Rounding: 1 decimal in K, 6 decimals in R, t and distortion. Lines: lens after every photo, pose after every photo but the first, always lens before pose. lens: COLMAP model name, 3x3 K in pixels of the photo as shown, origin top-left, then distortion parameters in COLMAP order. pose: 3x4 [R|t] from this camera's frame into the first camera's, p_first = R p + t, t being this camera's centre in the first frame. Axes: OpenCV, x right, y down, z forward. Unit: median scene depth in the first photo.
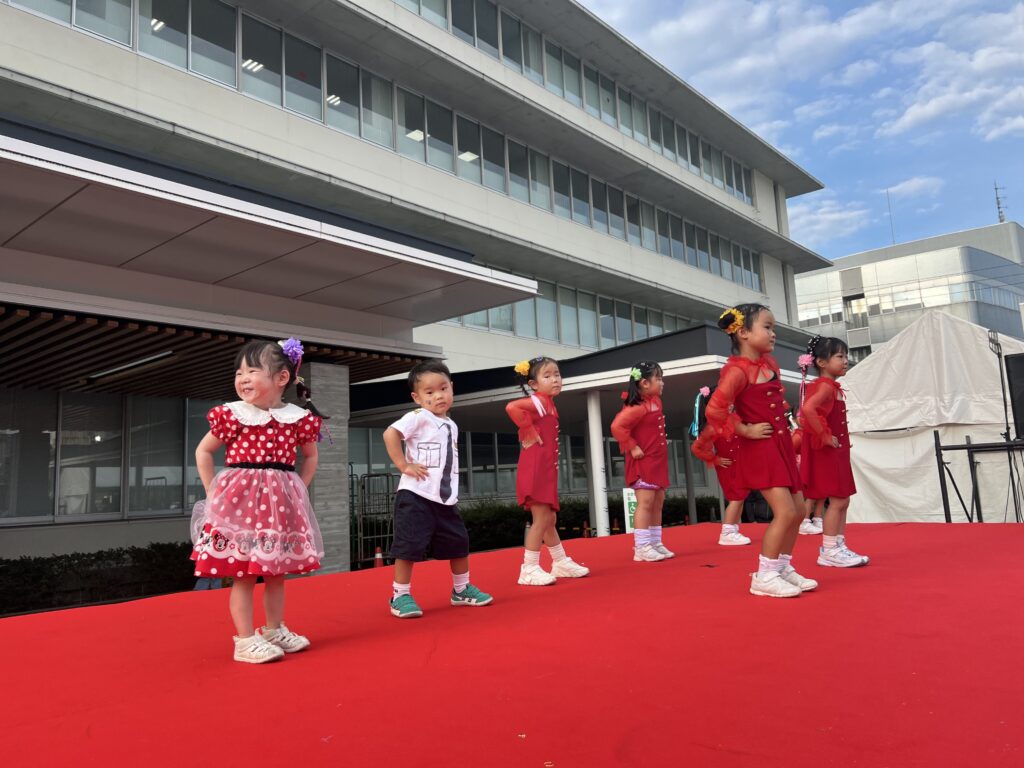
lens RADIAL K [[765.2, 0, 512.0], [0, 765.2, 384.0], [0, 0, 1]] dist [0.053315, -0.002006]
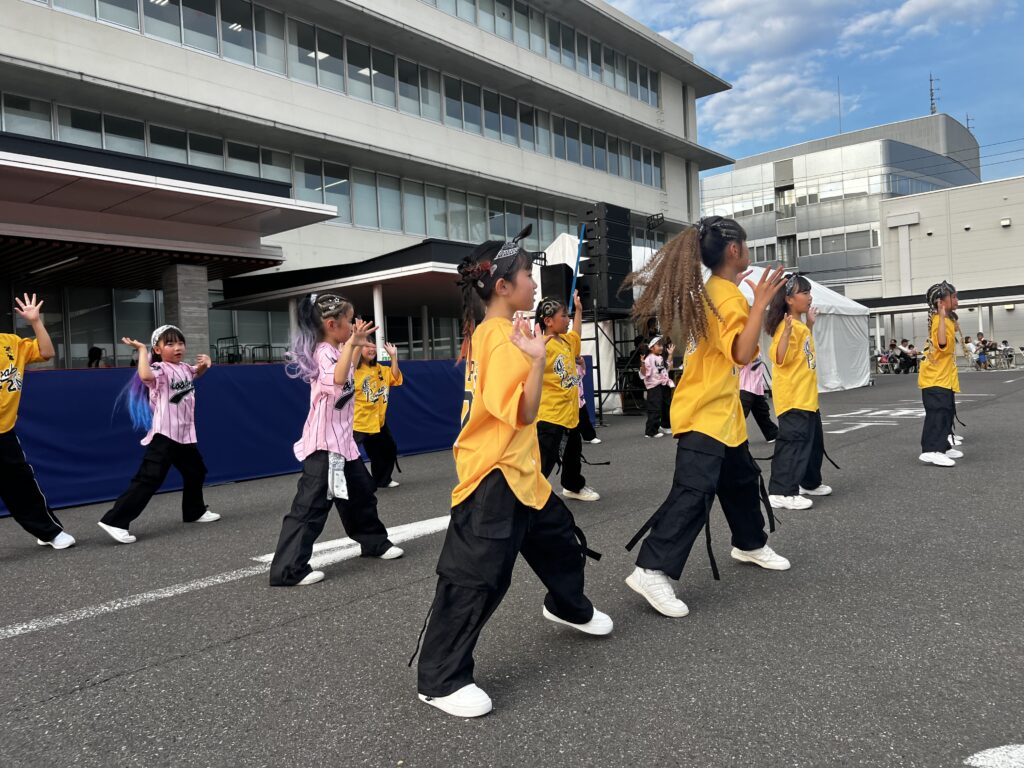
lens RADIAL K [[764.5, 0, 513.6], [0, 764.5, 373.8], [0, 0, 1]] dist [0.028260, 0.002526]
pose [[0.999806, -0.004242, 0.019244, 0.145552], [0.001617, 0.990920, 0.134445, -0.007325], [-0.019640, -0.134388, 0.990734, -0.202345]]
